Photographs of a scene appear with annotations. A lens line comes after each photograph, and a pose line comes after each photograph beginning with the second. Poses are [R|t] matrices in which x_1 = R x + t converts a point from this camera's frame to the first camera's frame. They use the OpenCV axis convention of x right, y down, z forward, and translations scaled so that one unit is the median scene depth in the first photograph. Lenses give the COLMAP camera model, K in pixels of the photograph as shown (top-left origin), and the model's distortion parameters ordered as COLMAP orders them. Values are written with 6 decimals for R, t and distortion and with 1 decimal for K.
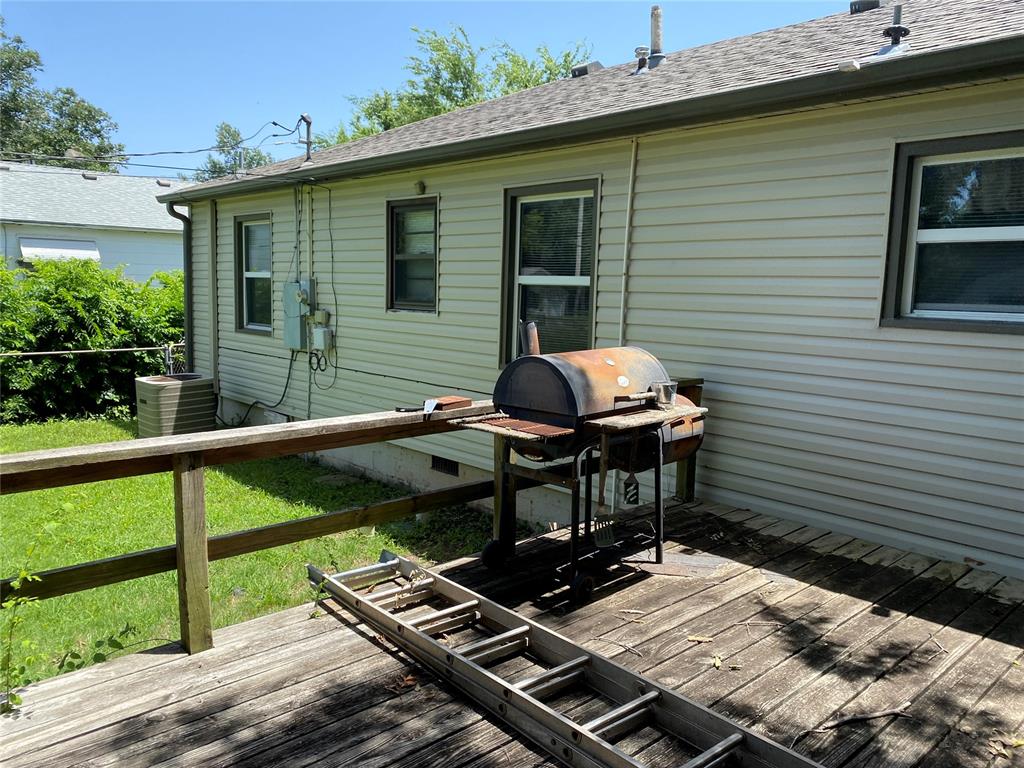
lens RADIAL K [[778.3, 0, 512.0], [0, 778.3, 384.0], [0, 0, 1]] dist [0.046457, -0.121522]
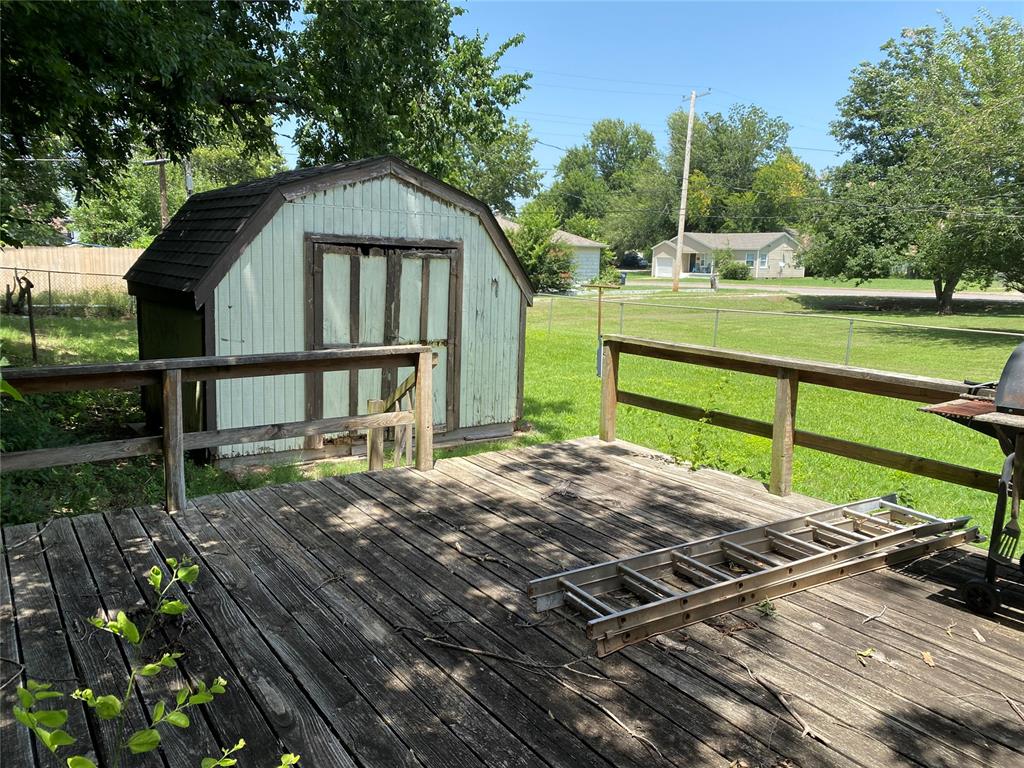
lens RADIAL K [[778.3, 0, 512.0], [0, 778.3, 384.0], [0, 0, 1]] dist [0.046457, -0.121522]
pose [[-0.142298, 0.127340, -0.981599, 1.222637], [-0.158346, 0.975990, 0.149568, -0.026851], [0.977076, 0.176716, -0.118718, 0.662489]]
